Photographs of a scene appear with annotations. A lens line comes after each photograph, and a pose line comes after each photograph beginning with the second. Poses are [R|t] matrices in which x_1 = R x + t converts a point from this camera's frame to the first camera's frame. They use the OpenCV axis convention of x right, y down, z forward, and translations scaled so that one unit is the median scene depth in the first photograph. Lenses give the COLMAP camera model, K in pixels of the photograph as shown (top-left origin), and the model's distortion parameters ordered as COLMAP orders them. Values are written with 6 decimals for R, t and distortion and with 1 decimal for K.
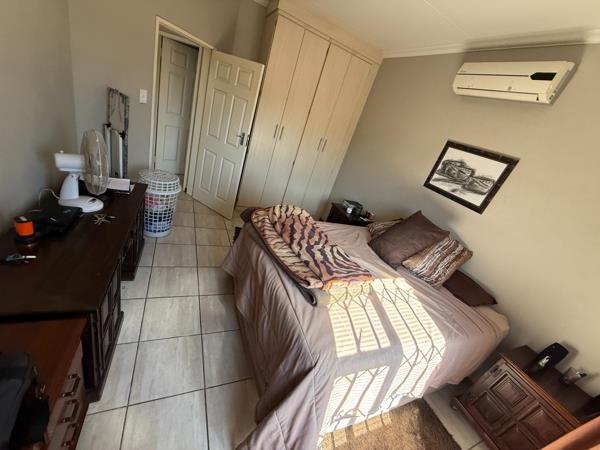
lens RADIAL K [[238.3, 0, 300.0], [0, 238.3, 225.0], [0, 0, 1]] dist [-0.000990, -0.000537]
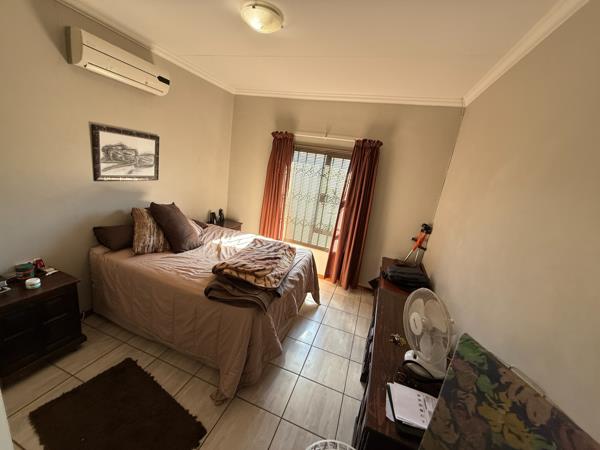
lens RADIAL K [[238.3, 0, 300.0], [0, 238.3, 225.0], [0, 0, 1]] dist [-0.000990, -0.000537]
pose [[-0.655330, -0.542933, 0.525134, -0.557053], [-0.030990, 0.713967, 0.699493, -0.780368], [-0.754707, 0.442125, -0.484709, 1.105640]]
